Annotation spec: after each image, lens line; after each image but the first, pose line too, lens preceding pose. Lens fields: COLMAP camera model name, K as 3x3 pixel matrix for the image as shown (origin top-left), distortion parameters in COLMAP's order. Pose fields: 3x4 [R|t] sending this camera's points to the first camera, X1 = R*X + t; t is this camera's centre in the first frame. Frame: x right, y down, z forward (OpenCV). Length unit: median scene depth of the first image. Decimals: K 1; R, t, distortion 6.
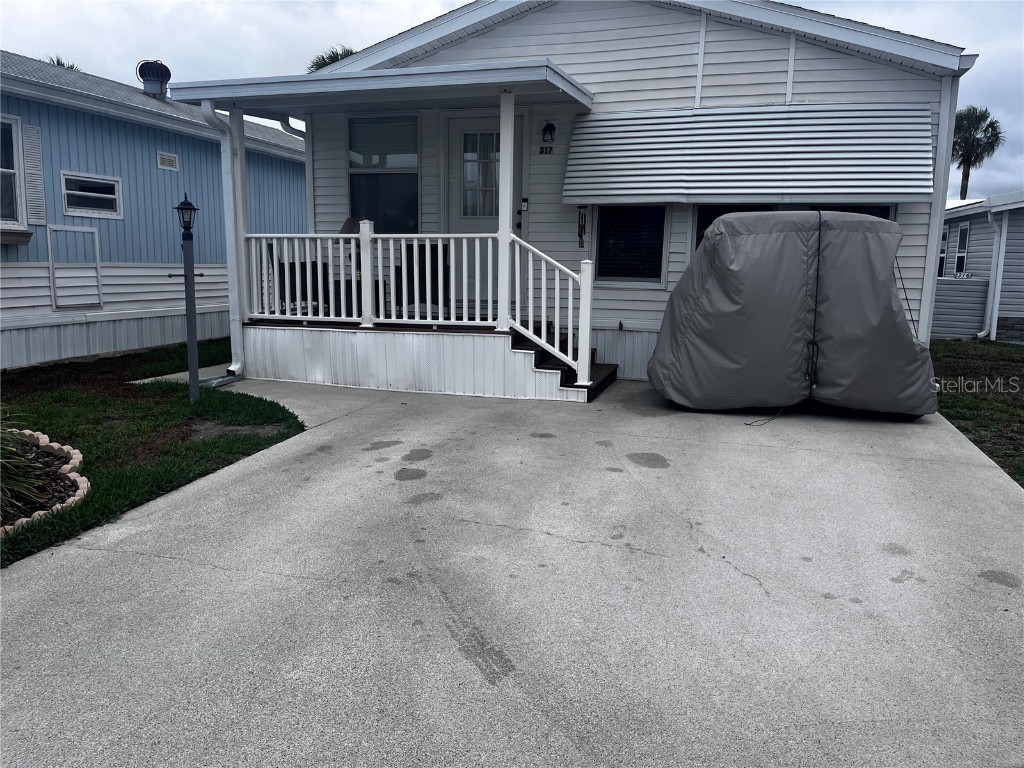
lens RADIAL K [[778.9, 0, 512.0], [0, 778.9, 384.0], [0, 0, 1]] dist [0.075473, -0.116463]
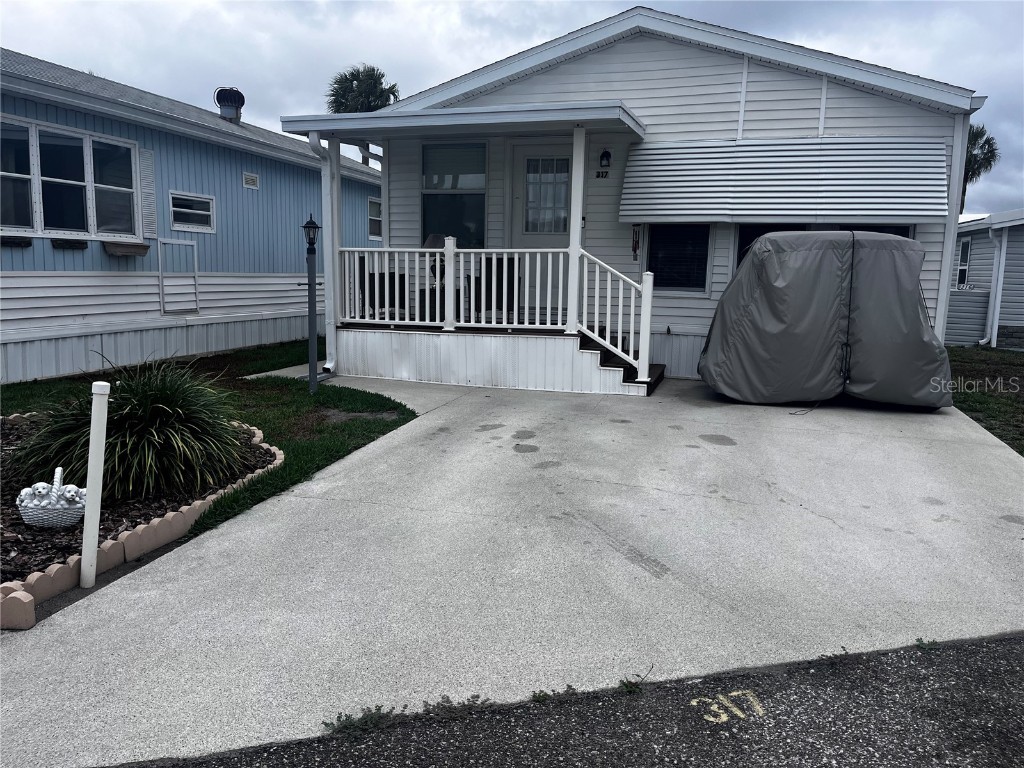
lens RADIAL K [[778.9, 0, 512.0], [0, 778.9, 384.0], [0, 0, 1]] dist [0.075473, -0.116463]
pose [[0.999978, 0.003910, 0.005353, -0.102574], [-0.003846, 0.999923, -0.011761, 0.019054], [-0.005399, 0.011740, 0.999917, -0.138605]]
